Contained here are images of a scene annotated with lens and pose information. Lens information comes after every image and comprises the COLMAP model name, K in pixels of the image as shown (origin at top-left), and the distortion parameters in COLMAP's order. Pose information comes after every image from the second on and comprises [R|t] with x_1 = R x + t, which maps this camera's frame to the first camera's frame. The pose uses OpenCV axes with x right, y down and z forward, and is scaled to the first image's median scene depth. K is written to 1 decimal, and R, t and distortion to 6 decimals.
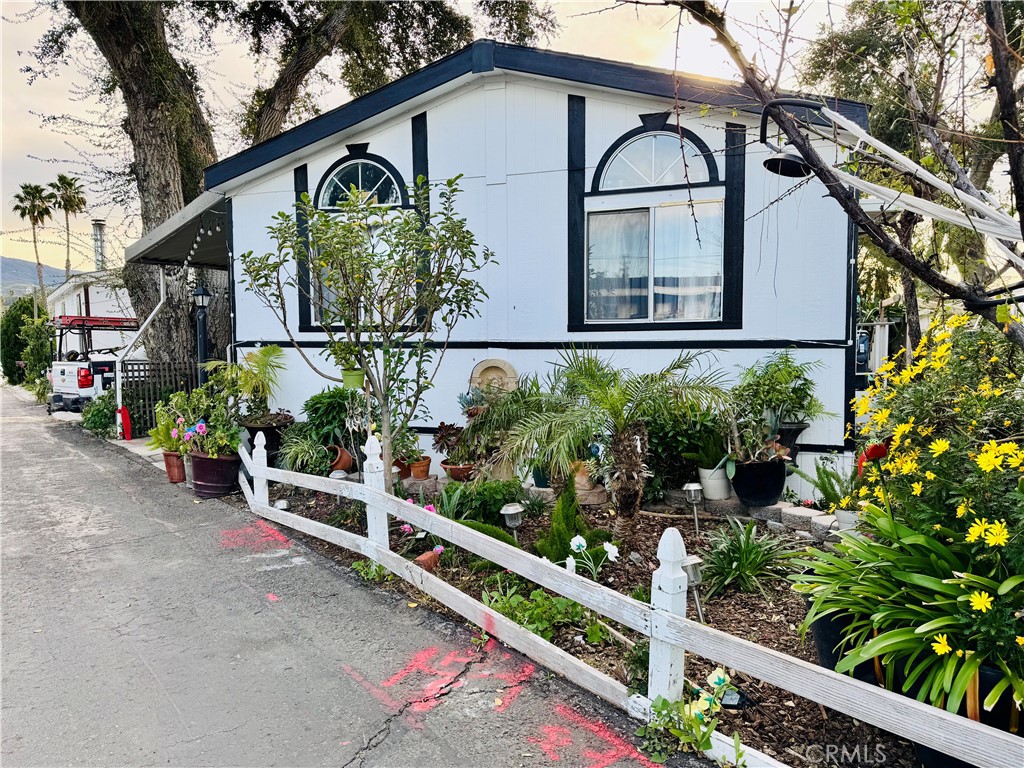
lens RADIAL K [[725.3, 0, 503.7], [0, 725.3, 378.0], [0, 0, 1]] dist [0.075651, -0.086880]
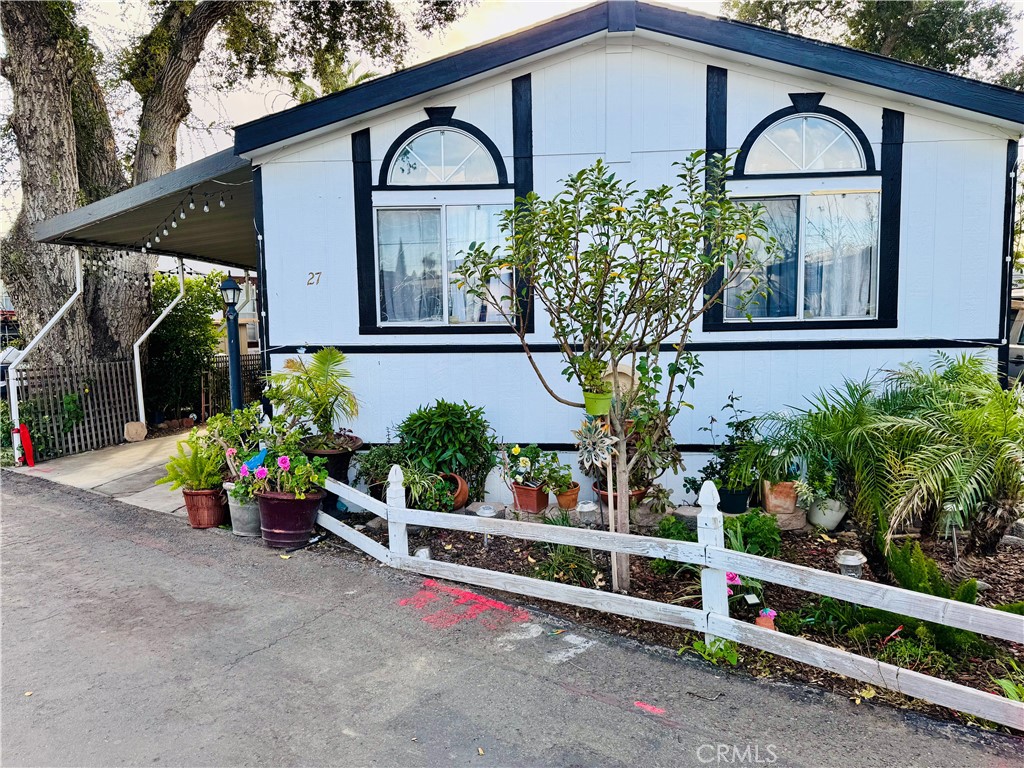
lens RADIAL K [[725.3, 0, 513.7], [0, 725.3, 380.5], [0, 0, 1]] dist [0.075651, -0.086880]
pose [[0.967379, -0.030818, 0.251452, -0.326760], [0.023725, 0.999232, 0.031189, -0.033214], [-0.252220, -0.024206, 0.967367, 0.163297]]
